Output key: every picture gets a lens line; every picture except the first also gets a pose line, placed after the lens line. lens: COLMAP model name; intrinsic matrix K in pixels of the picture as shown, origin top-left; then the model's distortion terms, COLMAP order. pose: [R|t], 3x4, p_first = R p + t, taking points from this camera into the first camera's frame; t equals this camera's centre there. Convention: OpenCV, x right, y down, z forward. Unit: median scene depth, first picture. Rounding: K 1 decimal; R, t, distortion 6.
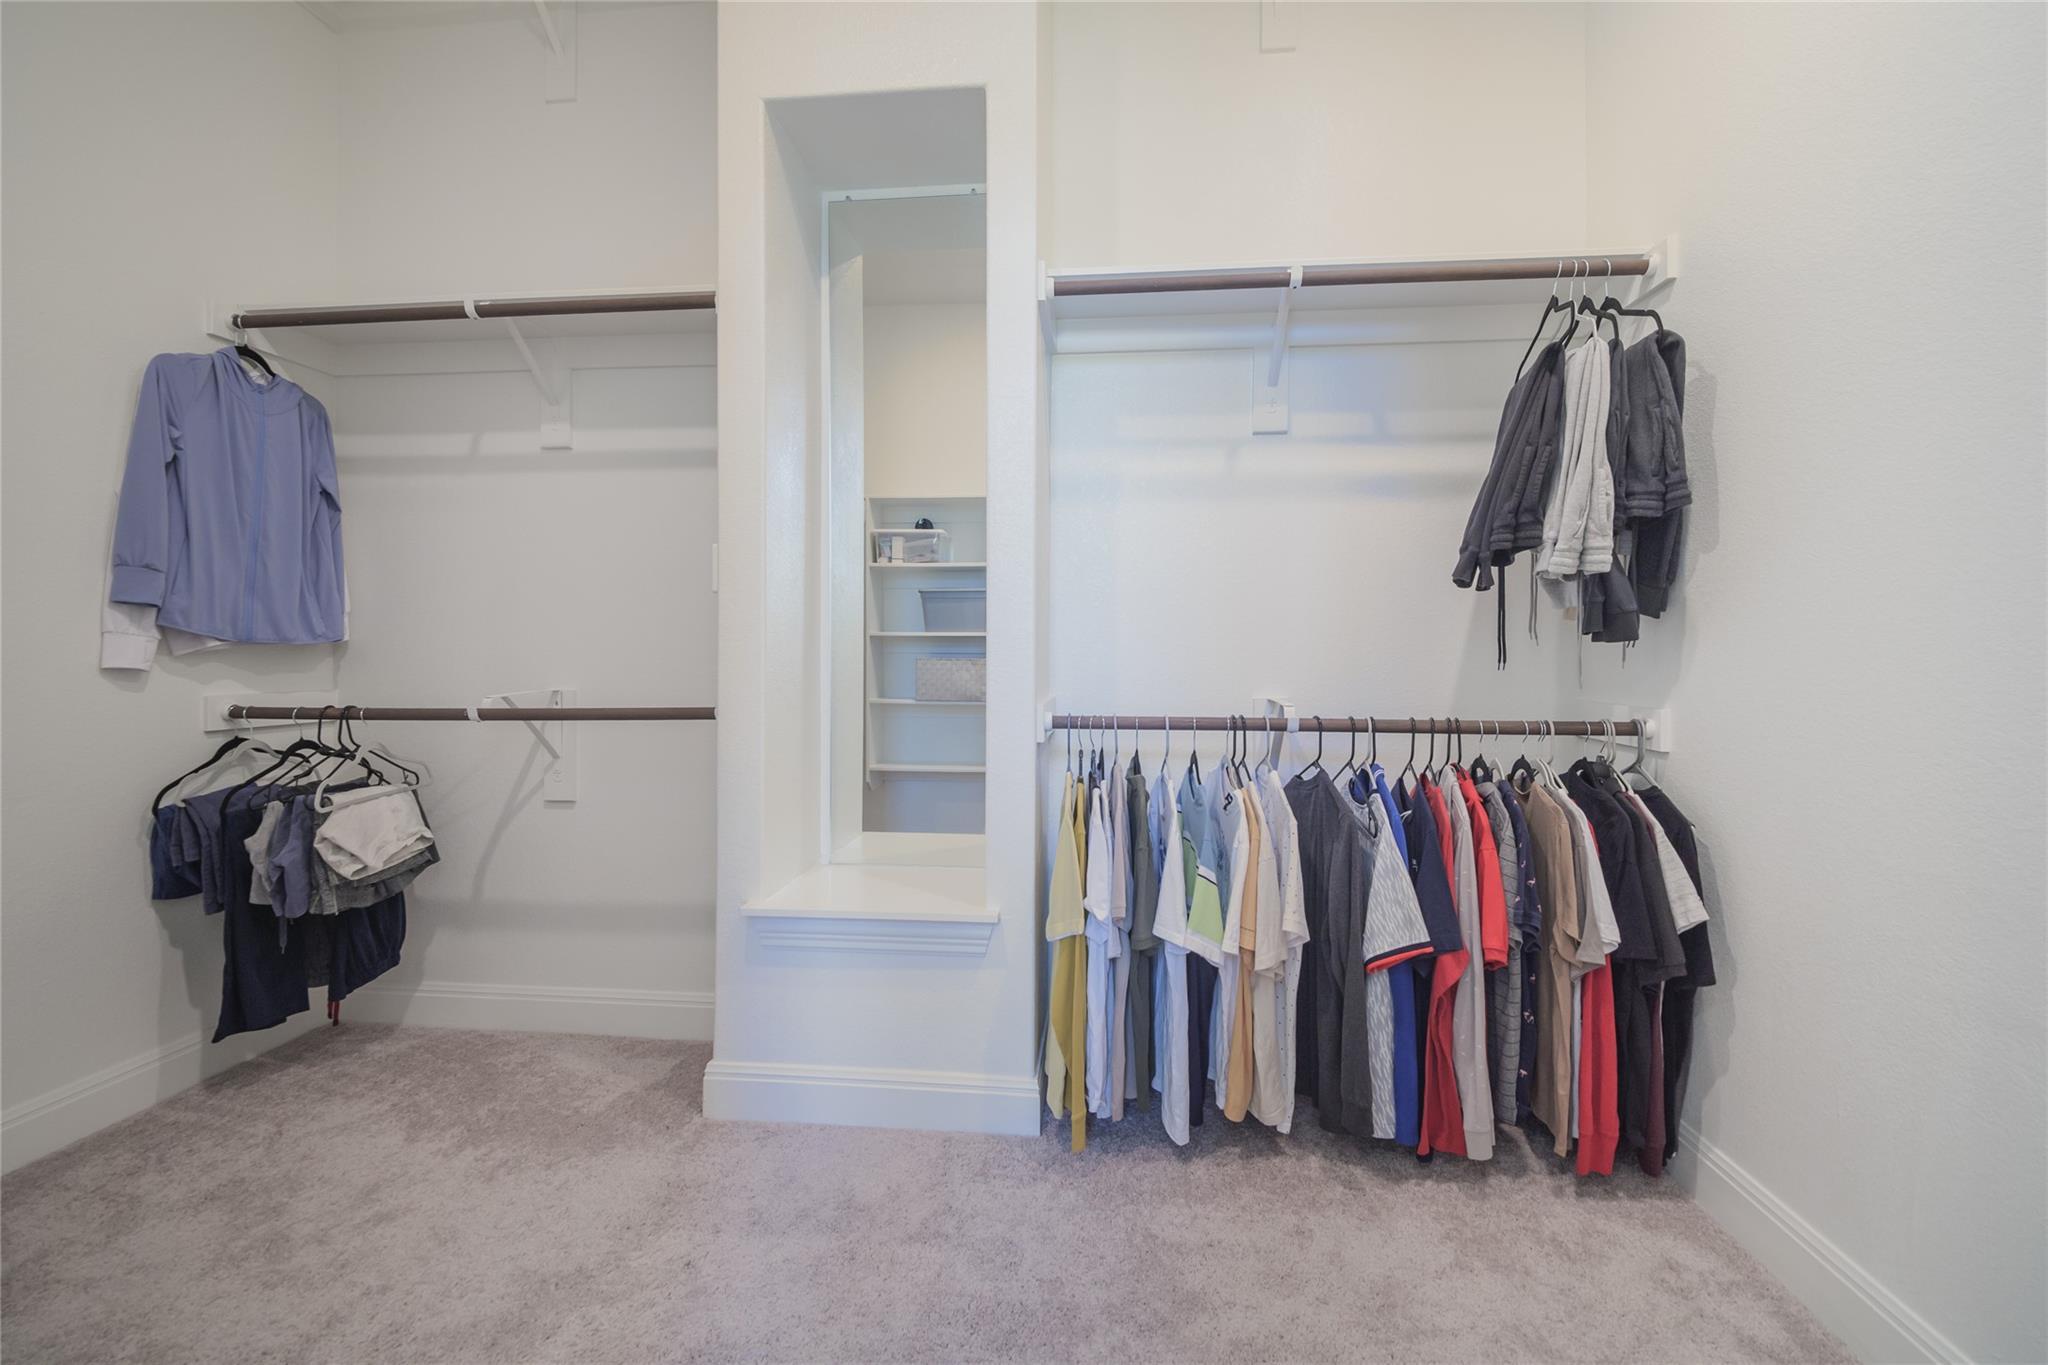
lens RADIAL K [[845.4, 0, 1006.4], [0, 845.4, 670.7], [0, 0, 1]] dist [0.016521, -0.010097]
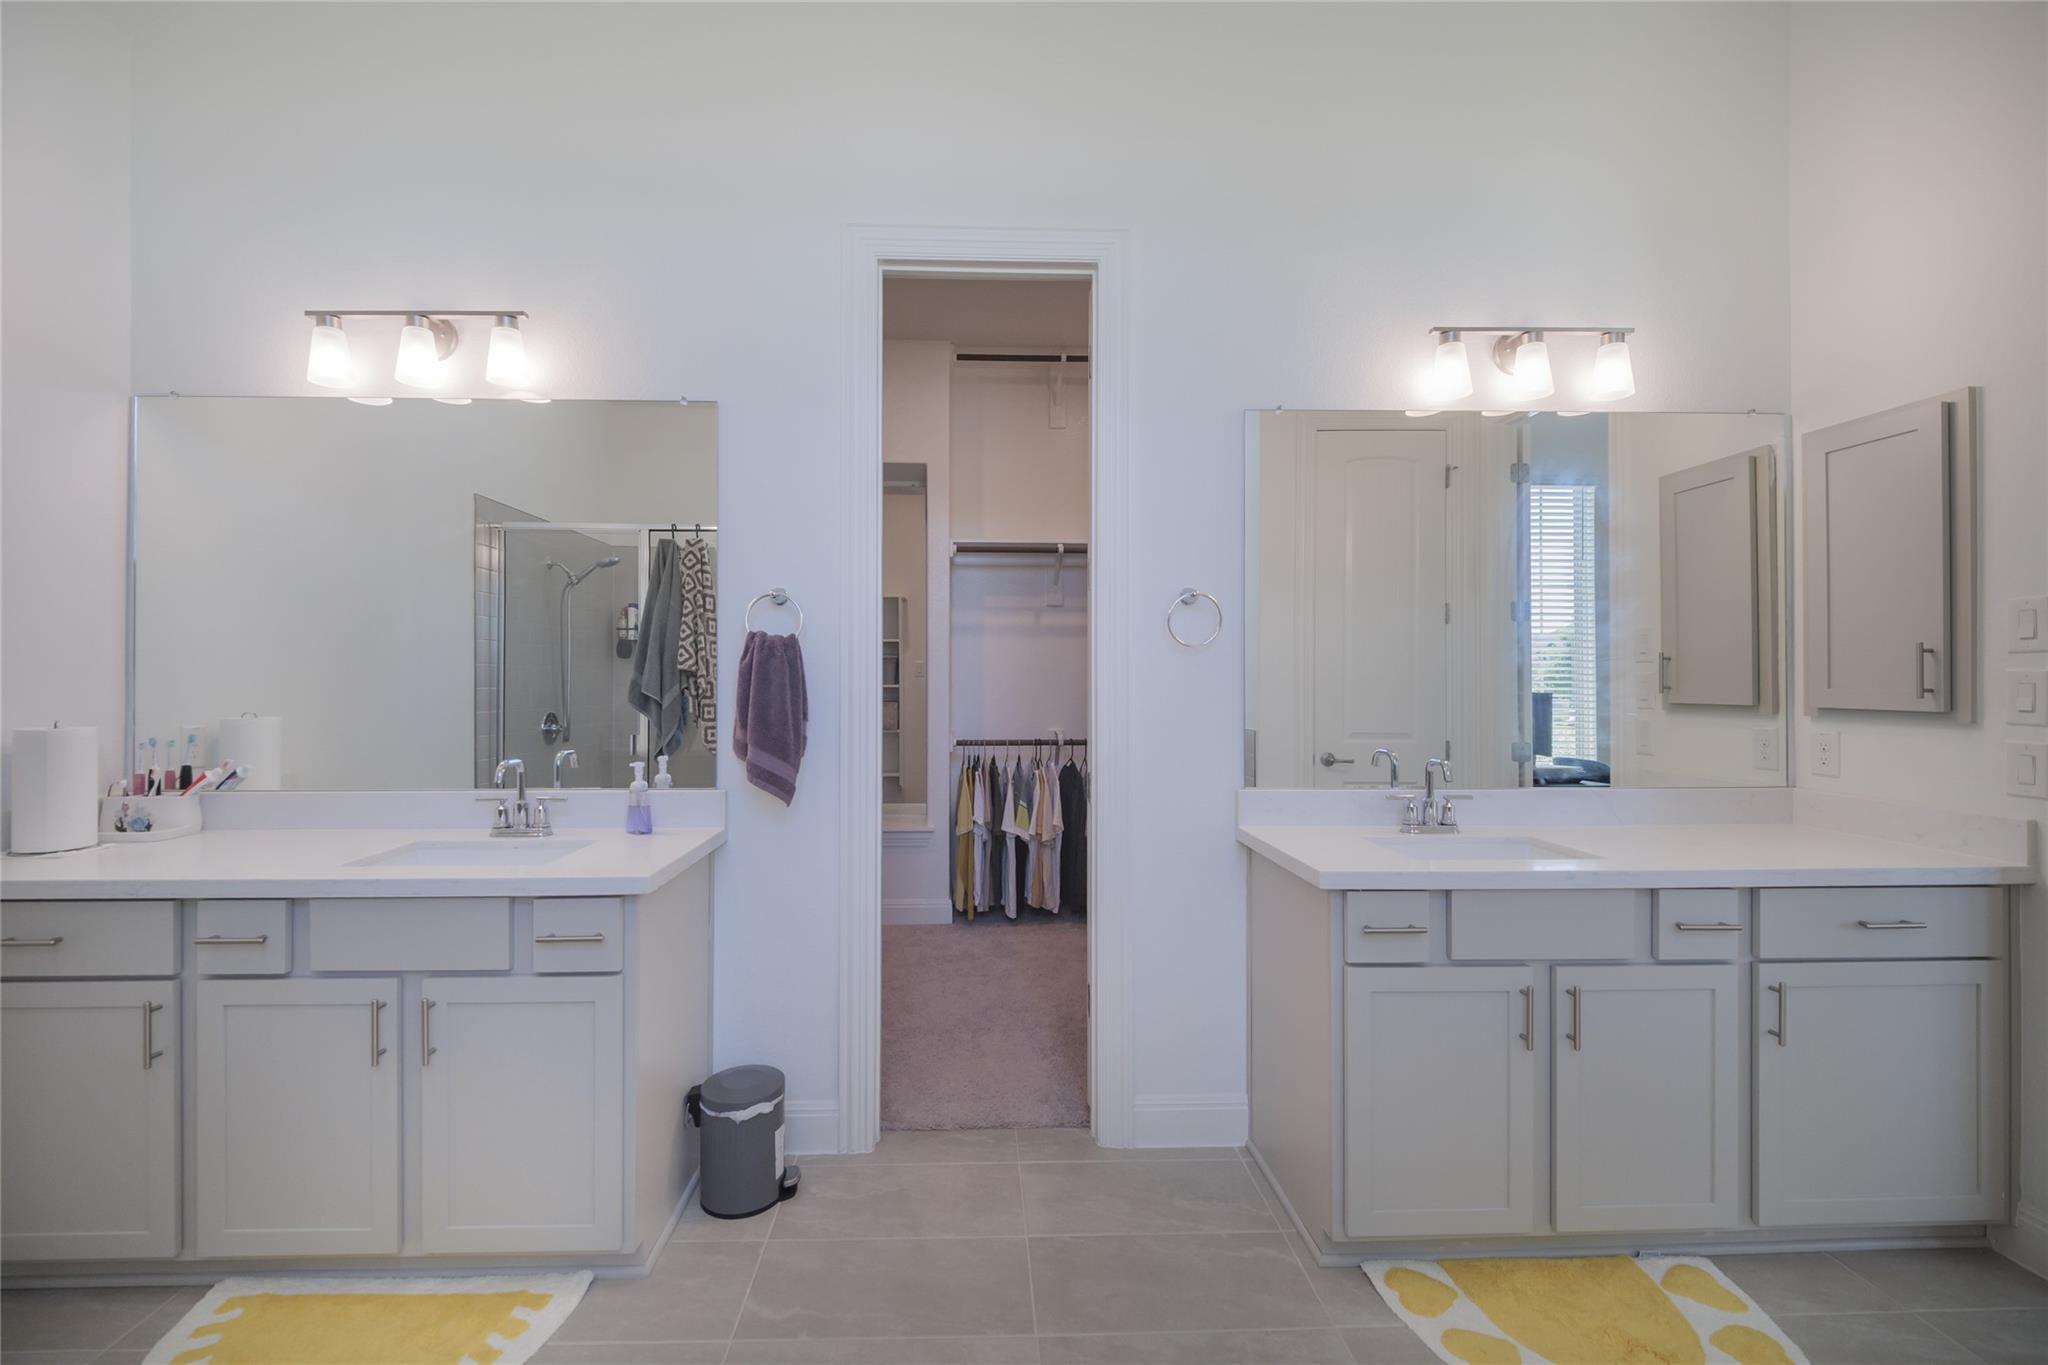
lens RADIAL K [[845.4, 0, 1006.4], [0, 845.4, 670.7], [0, 0, 1]] dist [0.016521, -0.010097]
pose [[0.984807, 0.003650, 0.173614, -0.222430], [0.004788, 0.998828, -0.048159, -0.022509], [-0.173586, 0.048259, 0.983636, -1.336183]]
